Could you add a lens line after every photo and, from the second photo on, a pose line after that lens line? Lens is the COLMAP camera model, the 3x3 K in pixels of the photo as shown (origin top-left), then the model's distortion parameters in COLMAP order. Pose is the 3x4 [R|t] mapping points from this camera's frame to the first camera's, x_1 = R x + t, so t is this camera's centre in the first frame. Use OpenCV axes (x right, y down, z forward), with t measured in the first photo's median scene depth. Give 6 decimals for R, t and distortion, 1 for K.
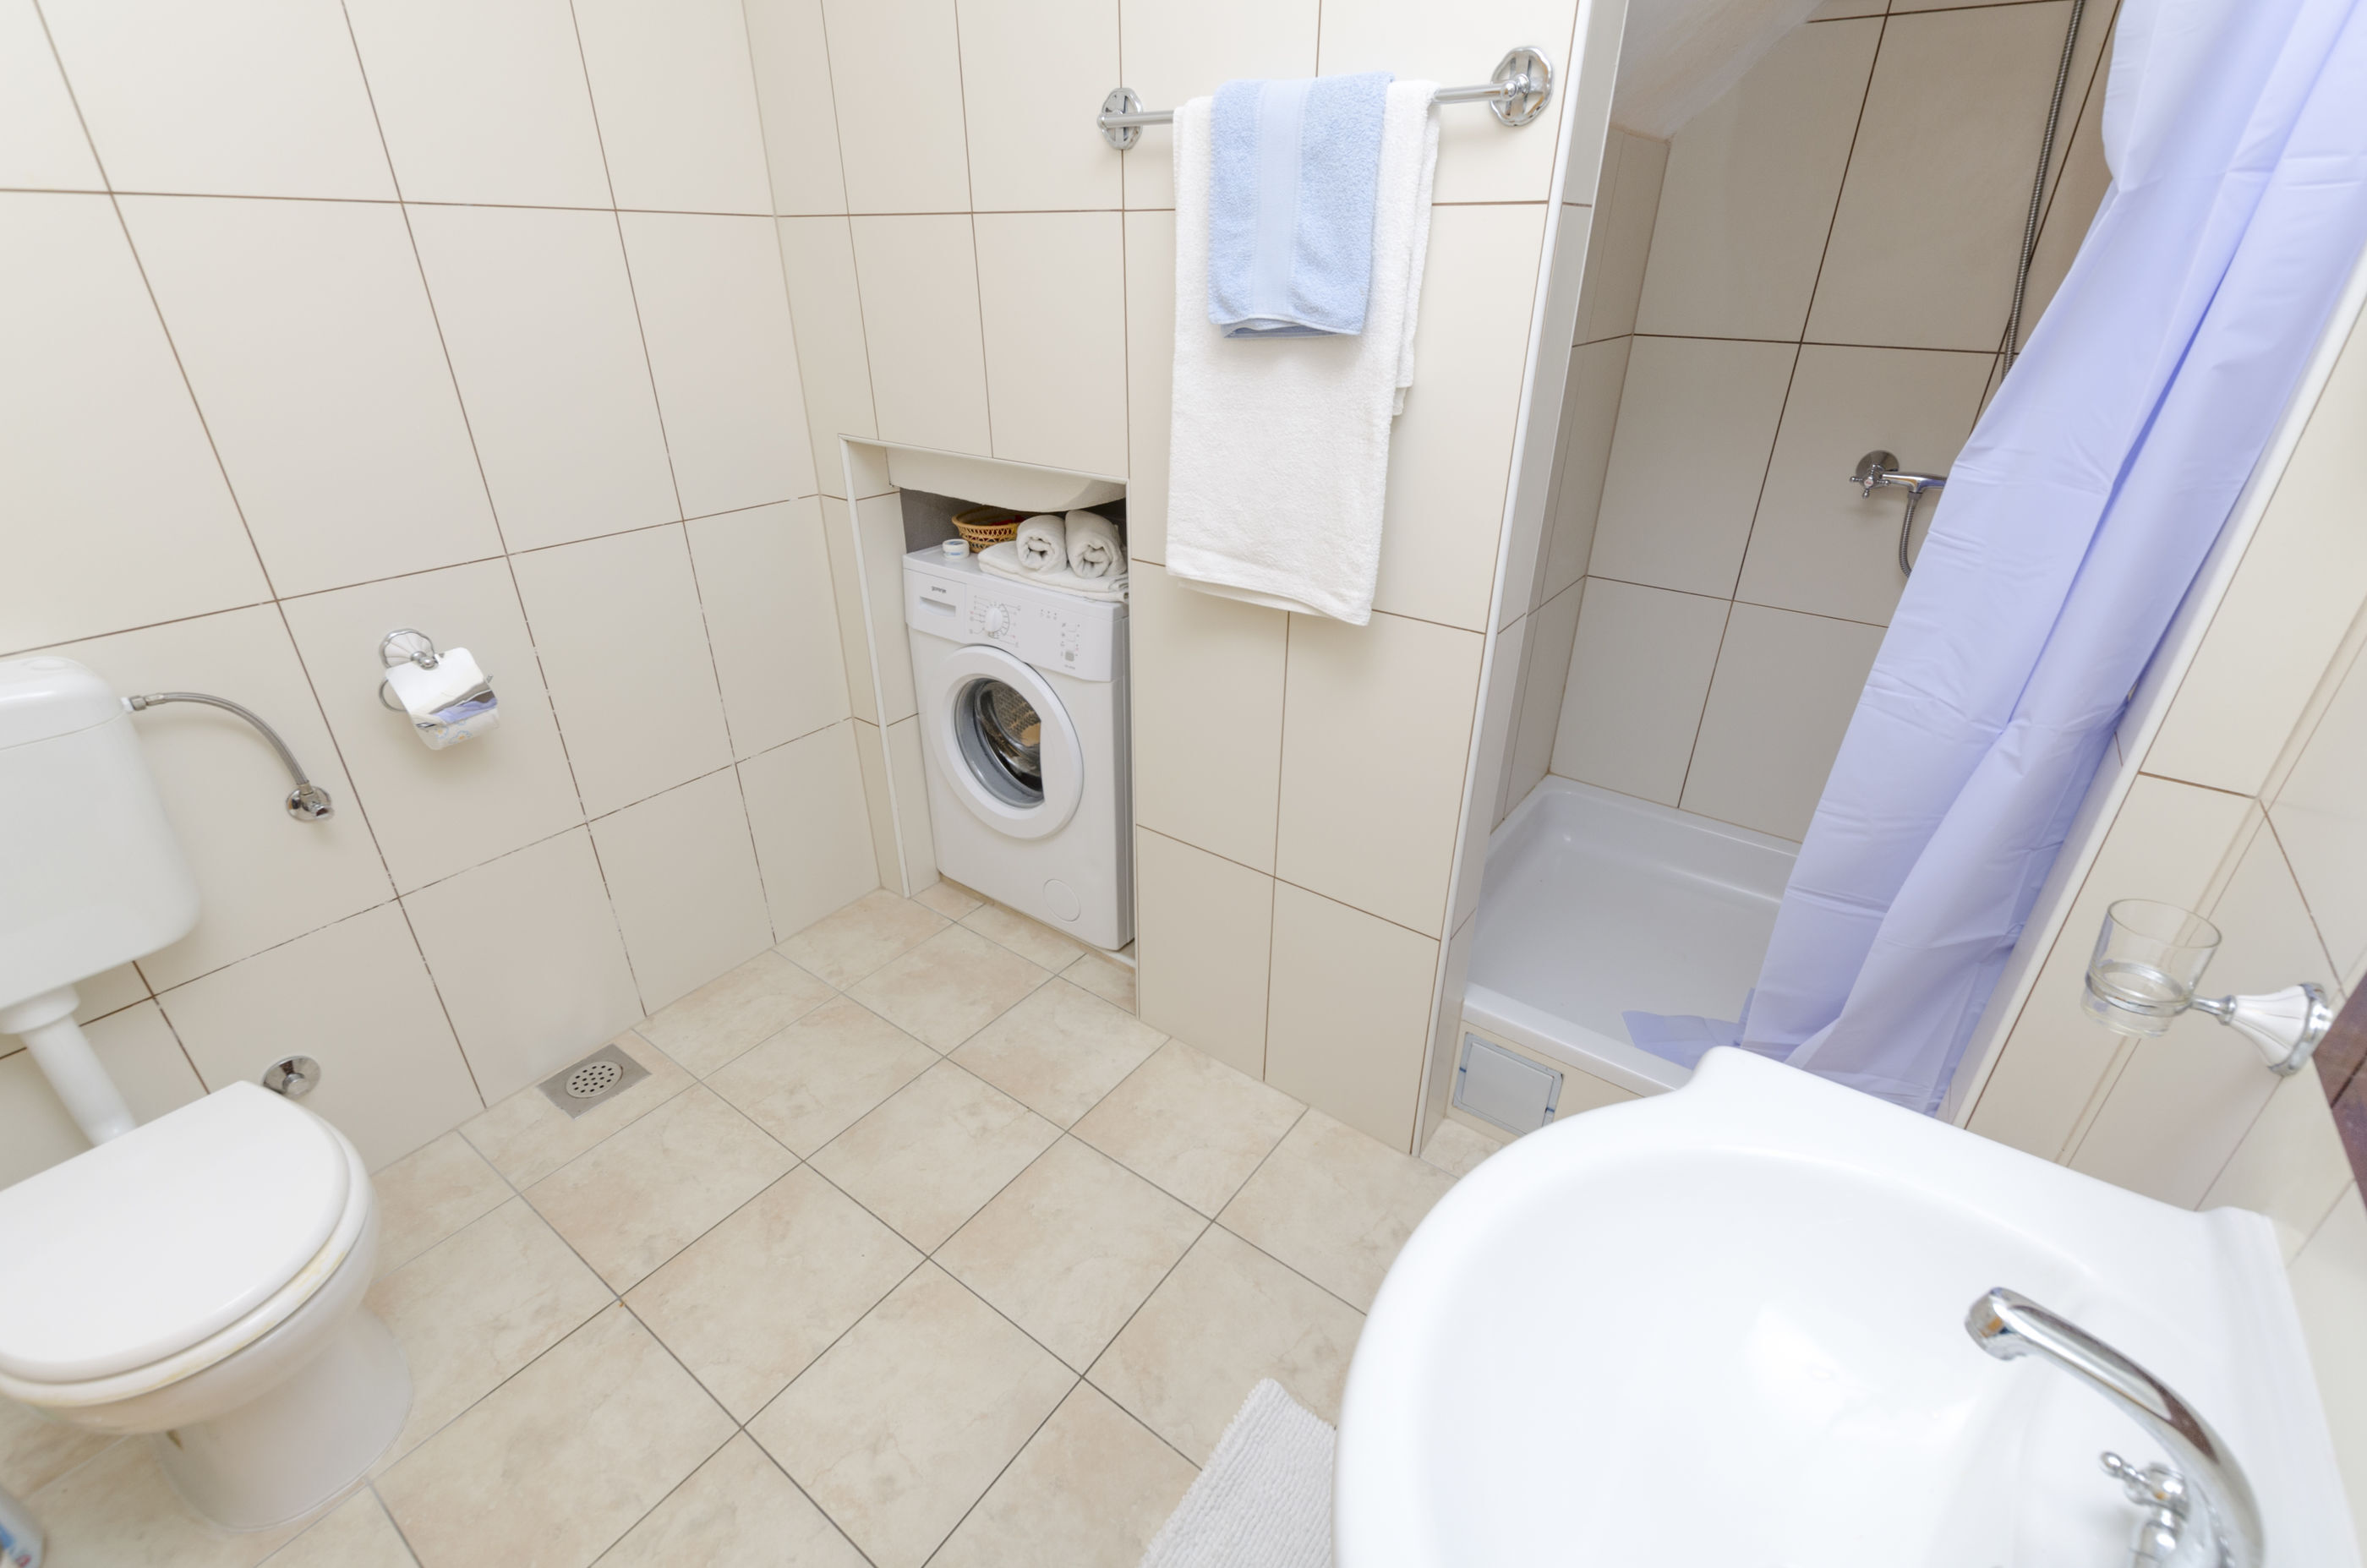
lens RADIAL K [[1018.2, 0, 1187.5], [0, 1018.2, 773.7], [0, 0, 1]] dist [0.008056, -0.005305]
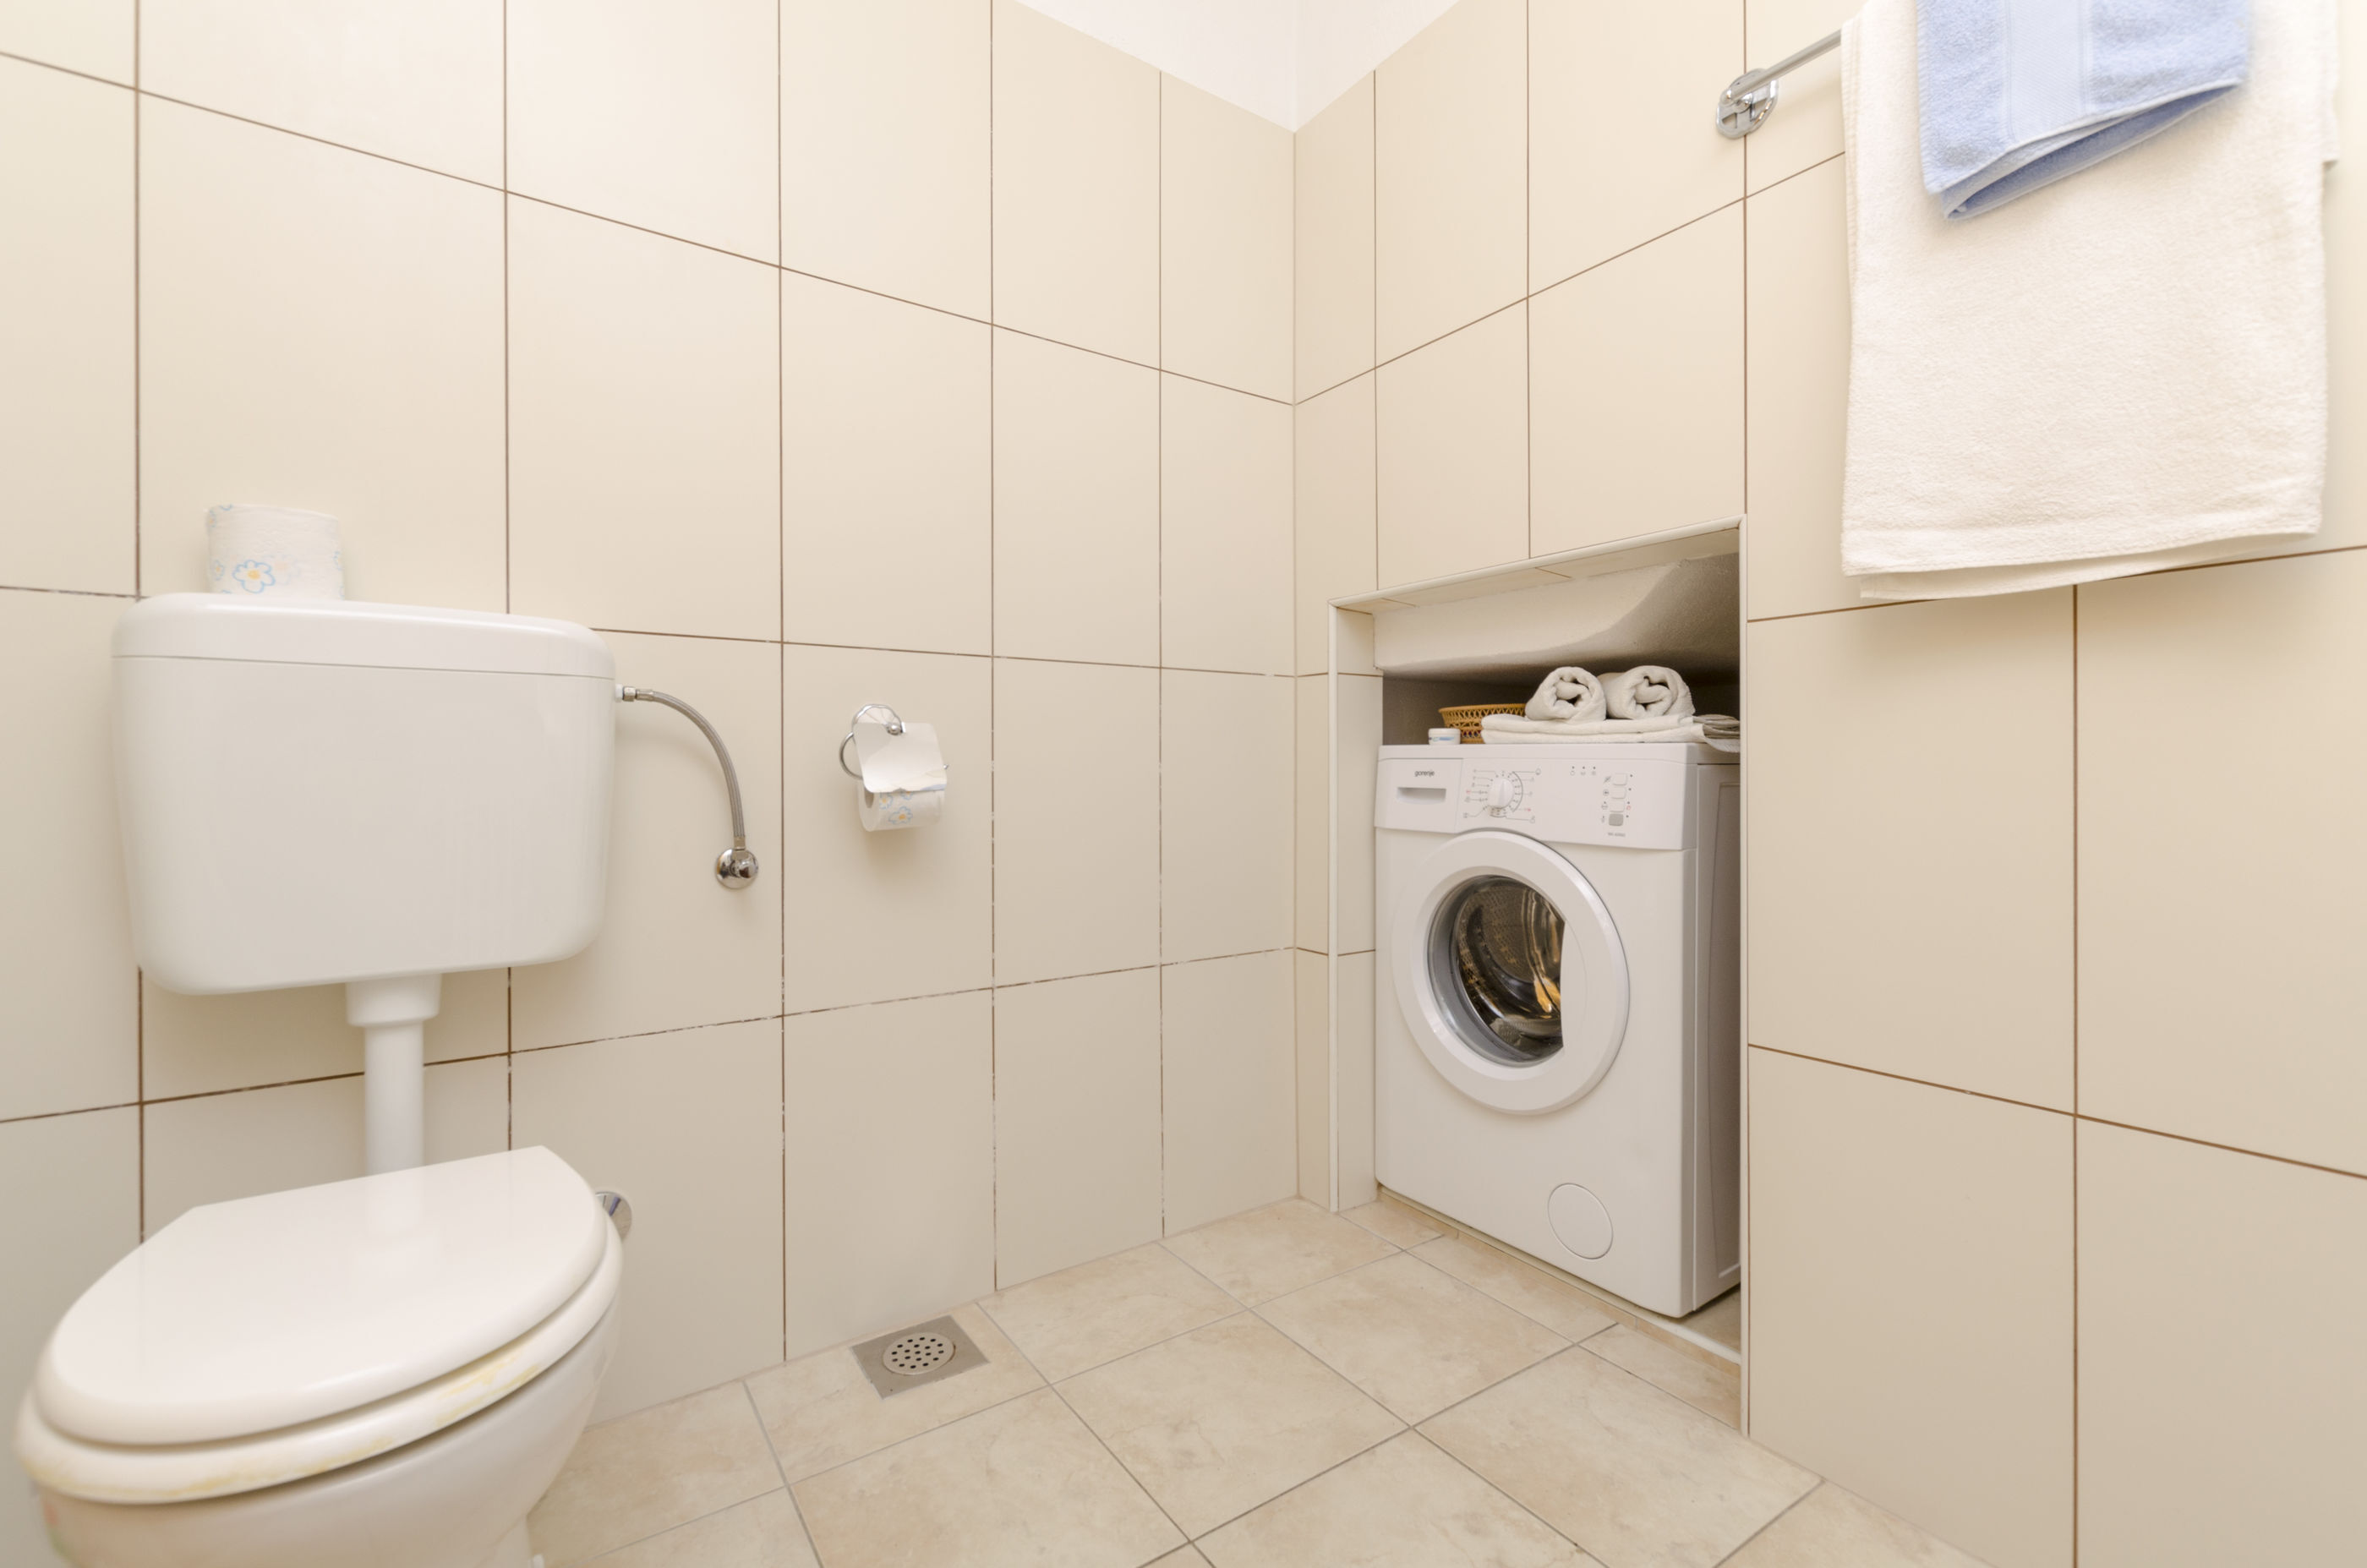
lens RADIAL K [[1018.2, 0, 1187.5], [0, 1018.2, 773.7], [0, 0, 1]] dist [0.008056, -0.005305]
pose [[0.941234, -0.009894, -0.337610, -0.159731], [-0.144475, 0.891716, -0.428916, 0.217896], [0.305296, 0.452487, 0.837884, 0.276571]]
